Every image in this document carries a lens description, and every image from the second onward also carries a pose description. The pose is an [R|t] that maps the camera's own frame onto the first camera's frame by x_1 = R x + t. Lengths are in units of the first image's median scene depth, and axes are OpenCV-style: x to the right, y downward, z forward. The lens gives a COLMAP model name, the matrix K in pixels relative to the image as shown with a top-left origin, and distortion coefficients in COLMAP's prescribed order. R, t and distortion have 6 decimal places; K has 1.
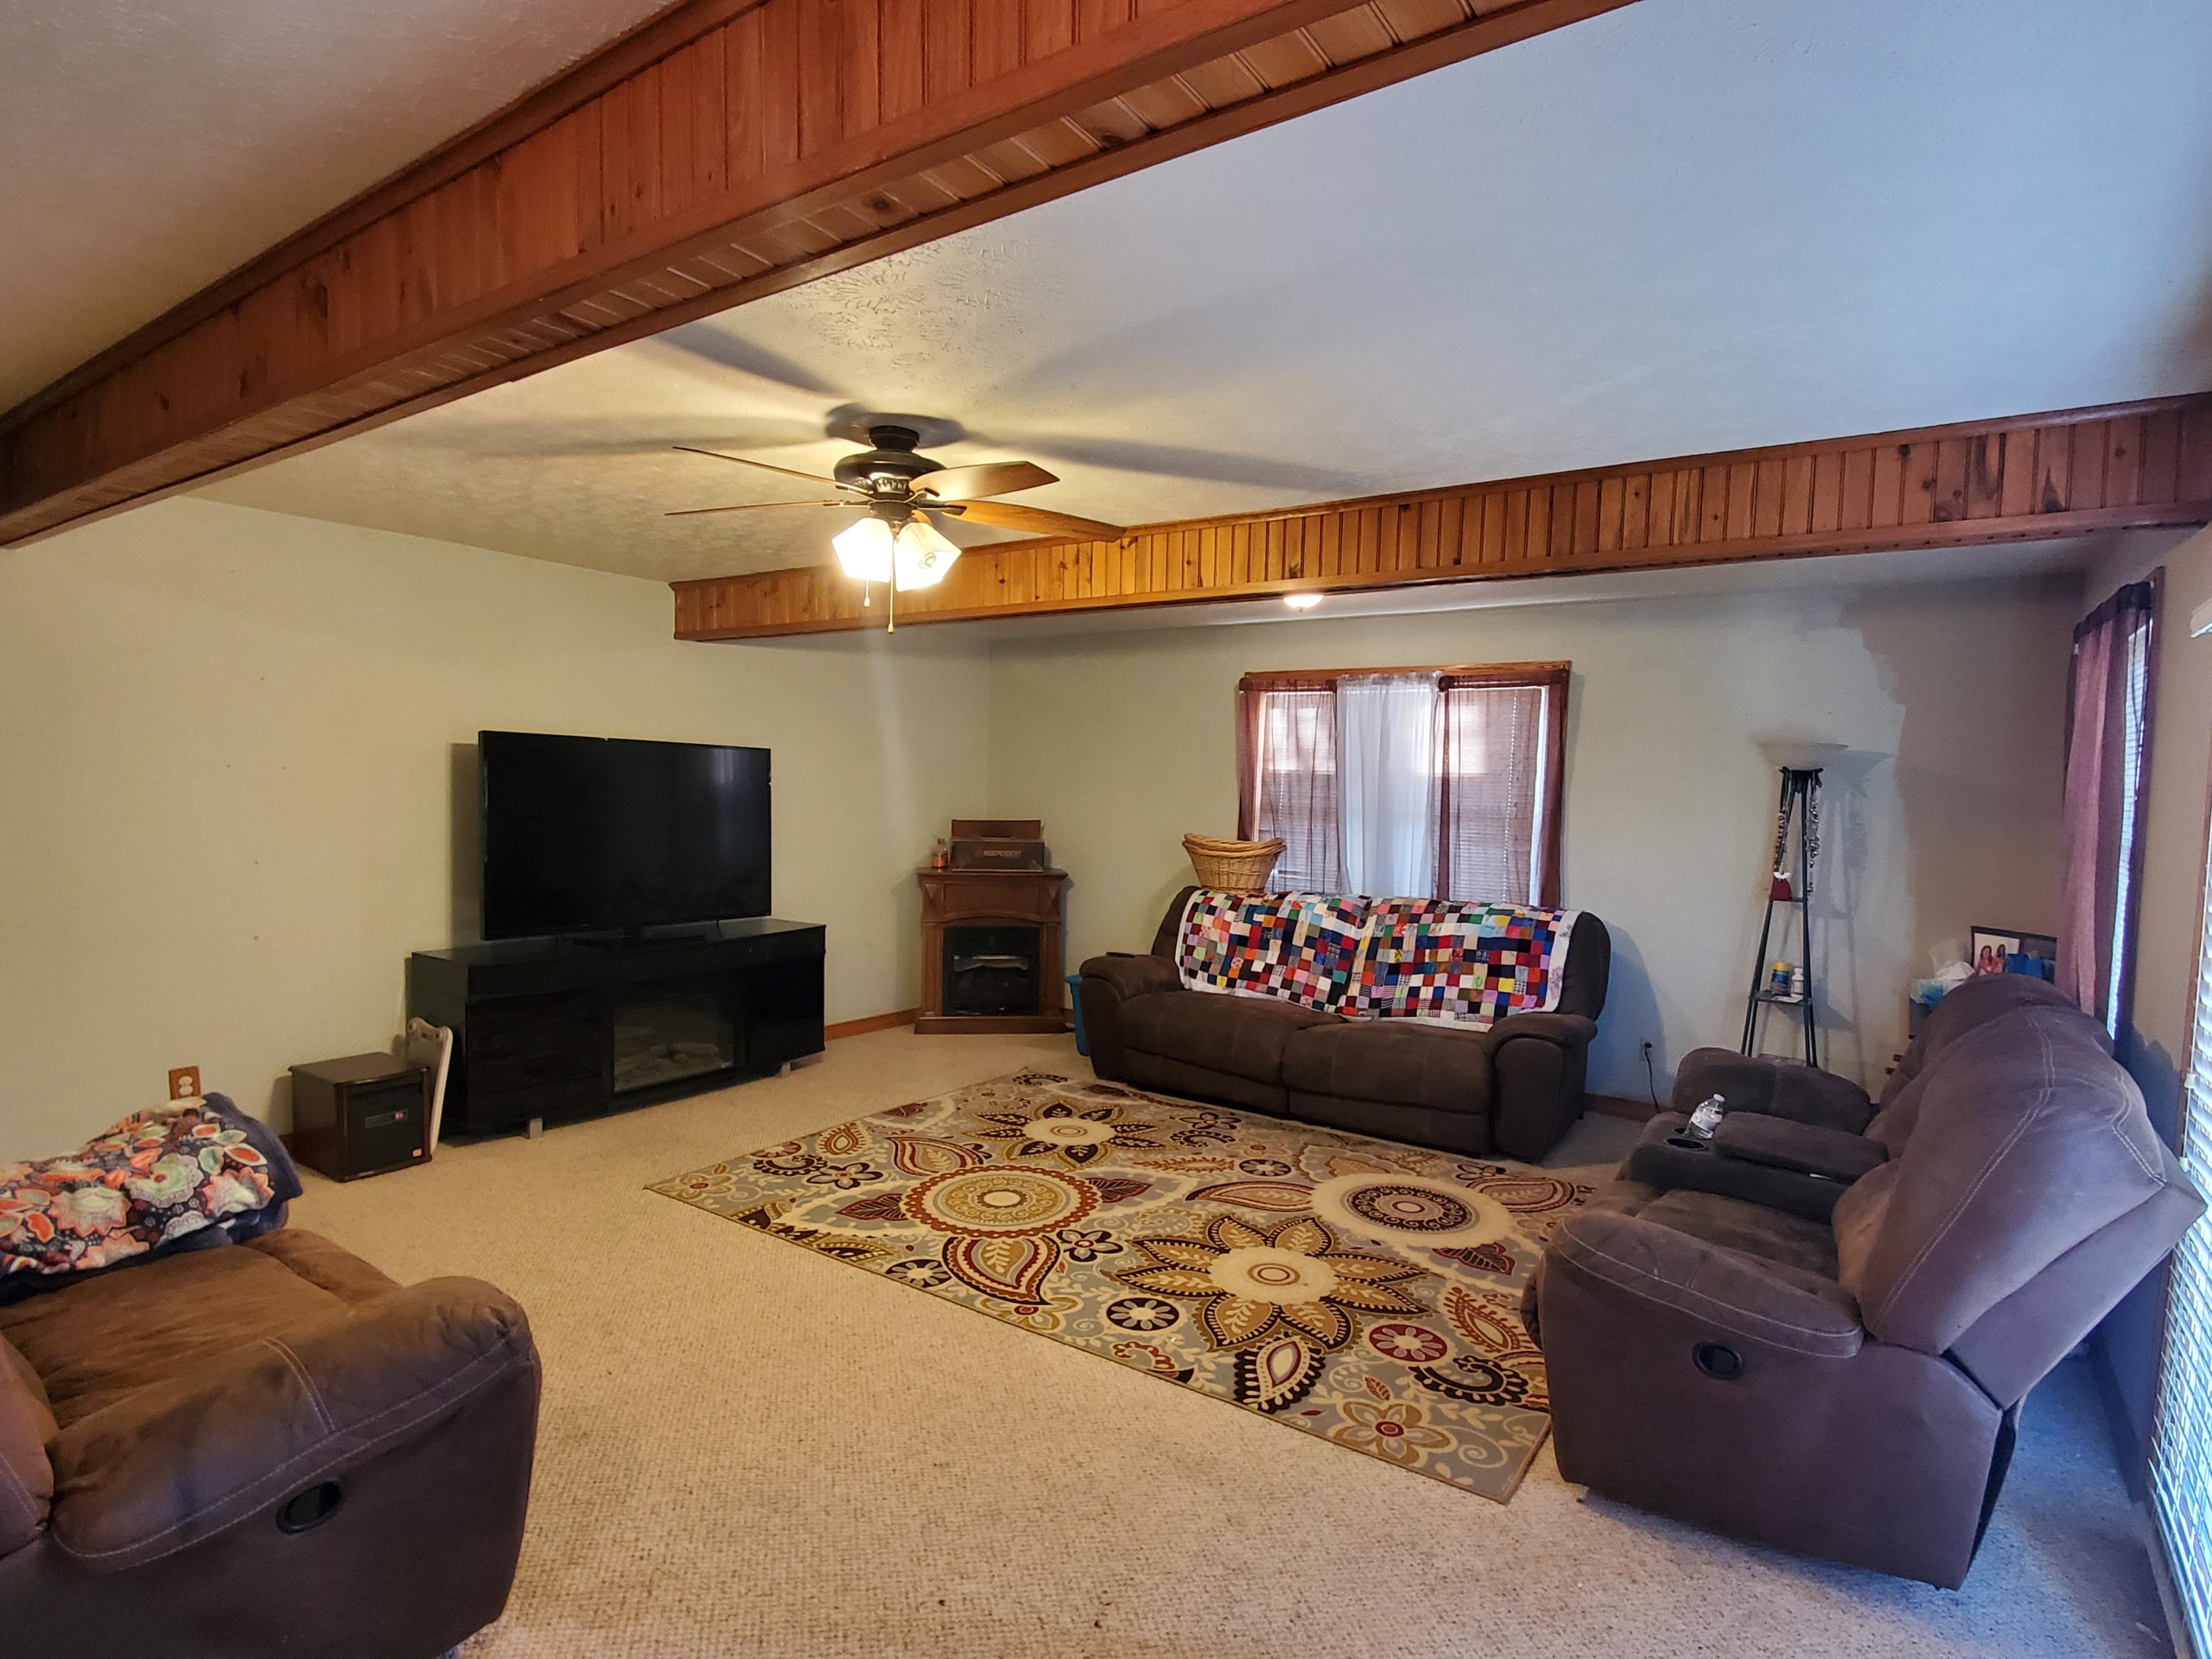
lens RADIAL K [[884.5, 0, 1100.5], [0, 884.5, 865.6], [0, 0, 1]] dist [0.002204, -0.017395]
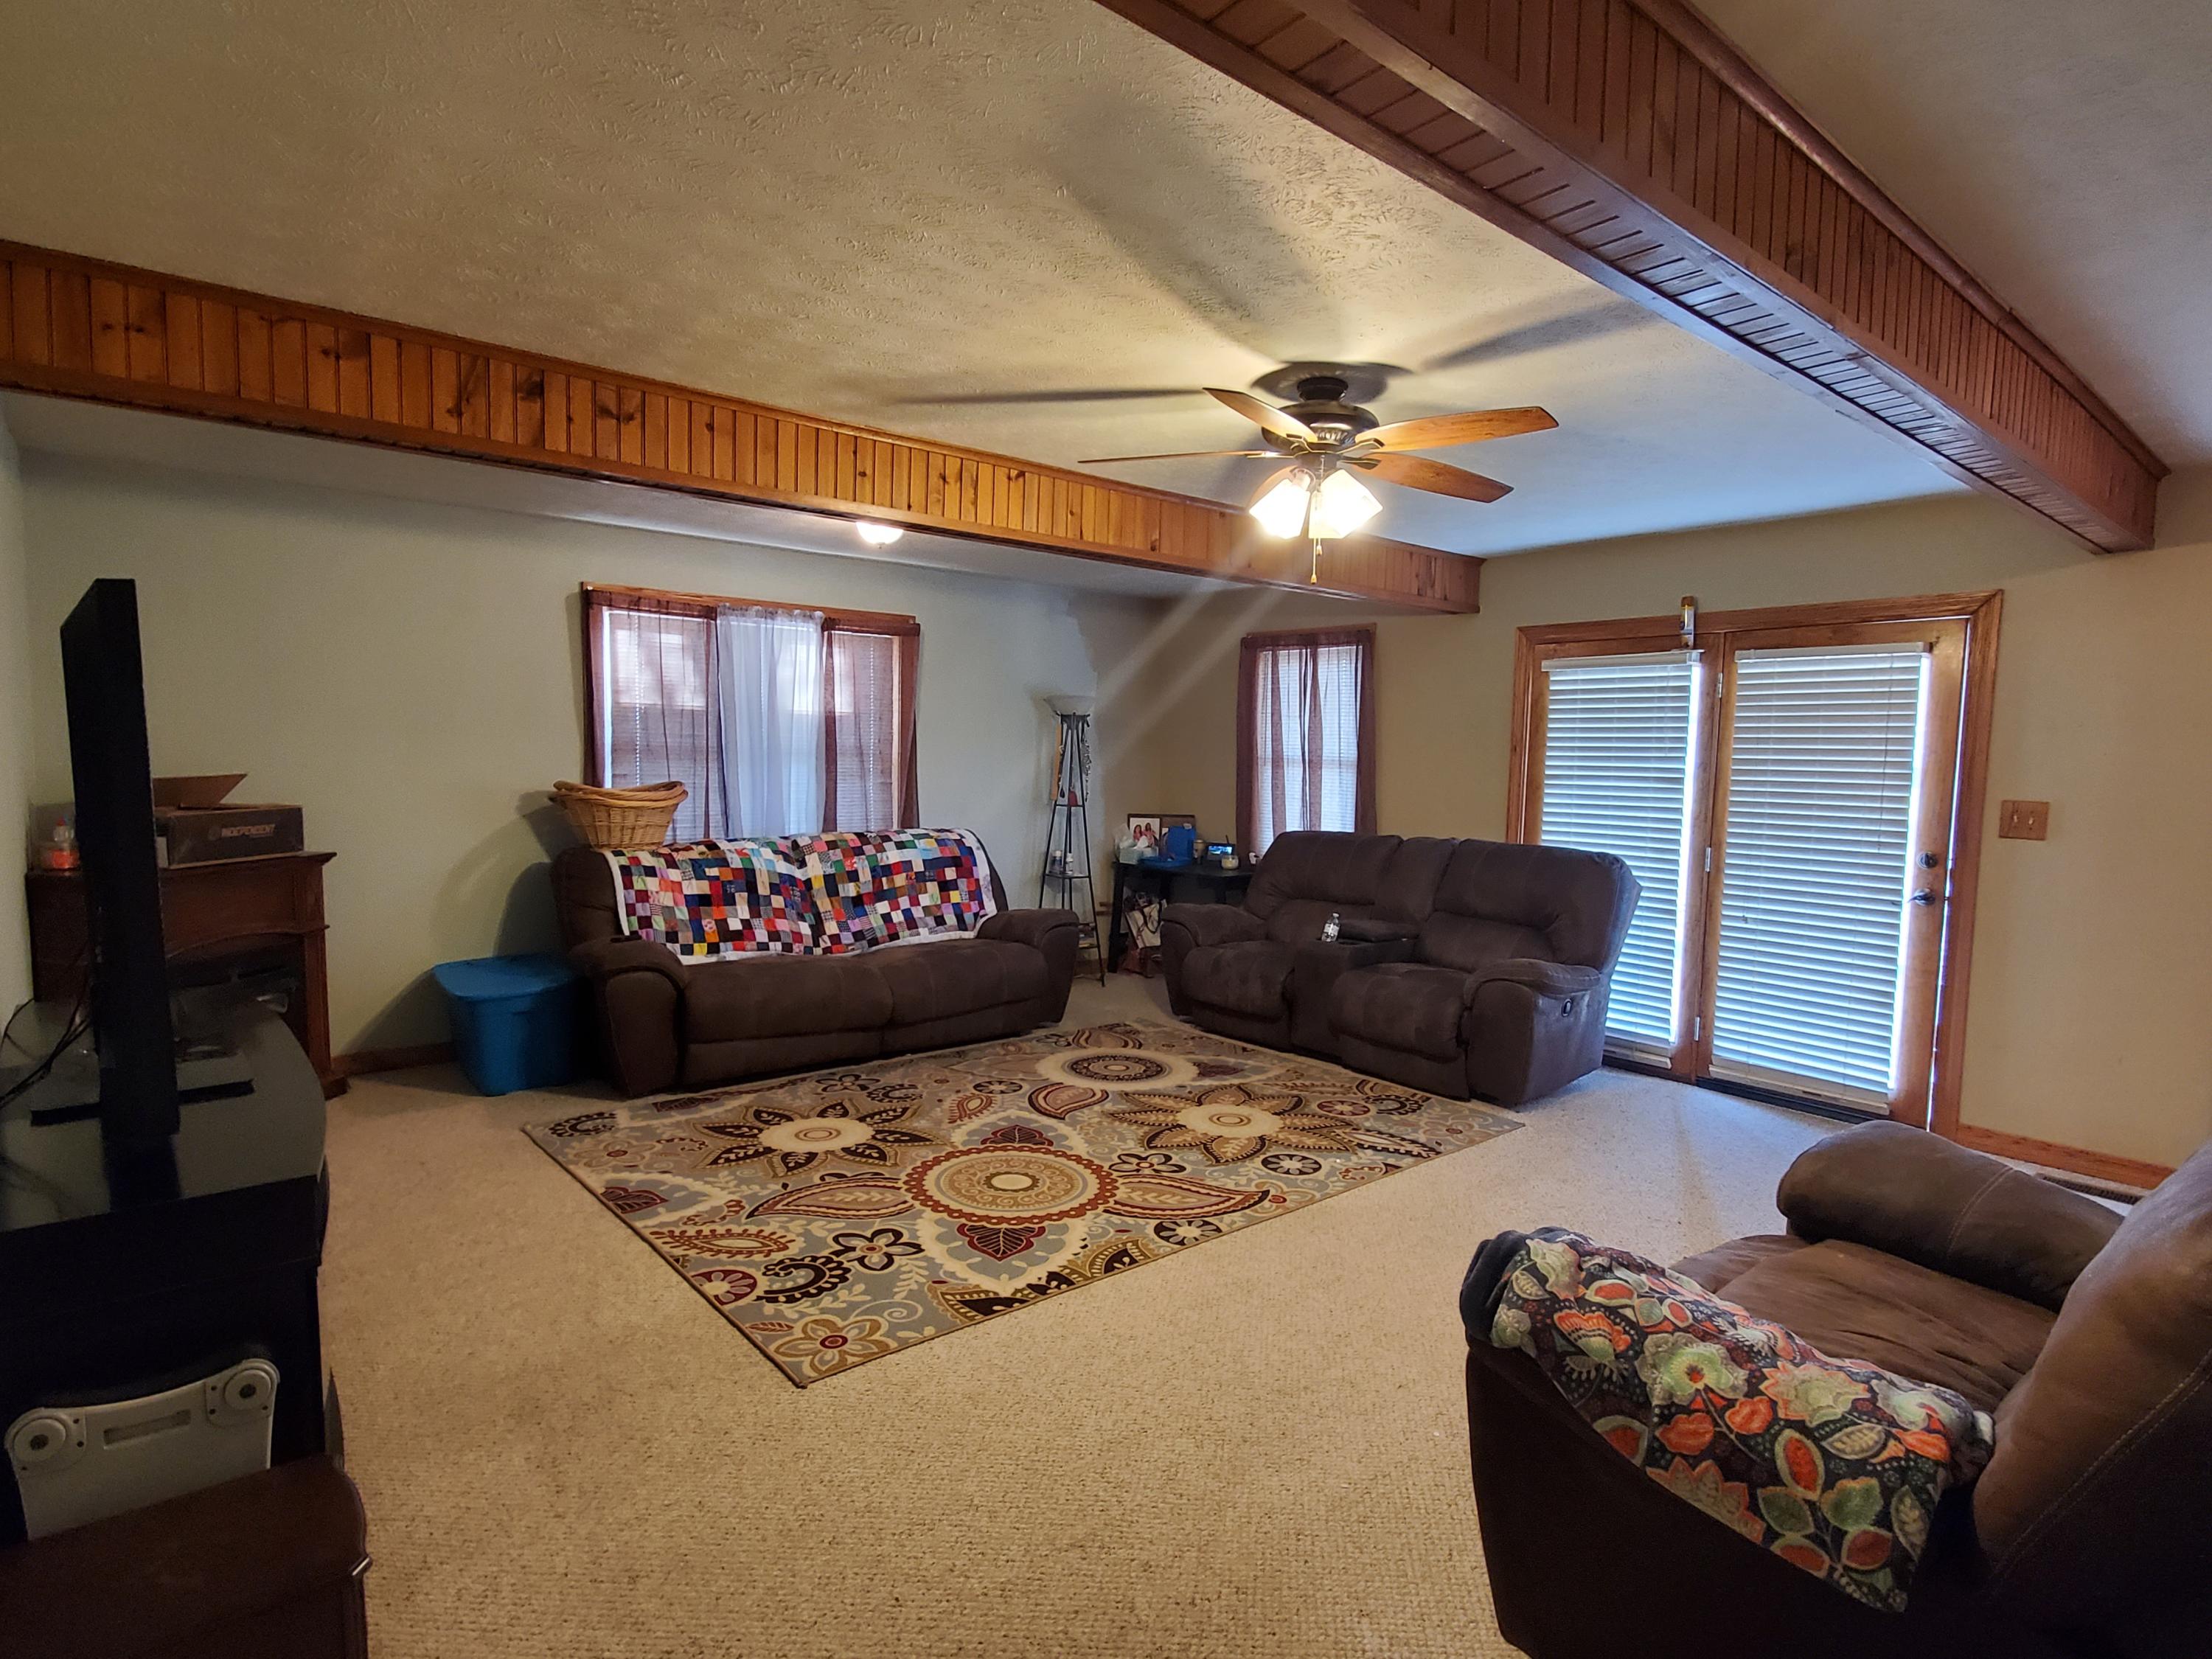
lens RADIAL K [[873.5, 0, 1109.8], [0, 873.5, 843.4], [0, 0, 1]] dist [0.010556, -0.017104]
pose [[0.488911, -0.109242, 0.865467, -0.434779], [0.064772, 0.993935, 0.088867, -0.024714], [-0.869926, 0.012609, 0.493021, 0.247322]]
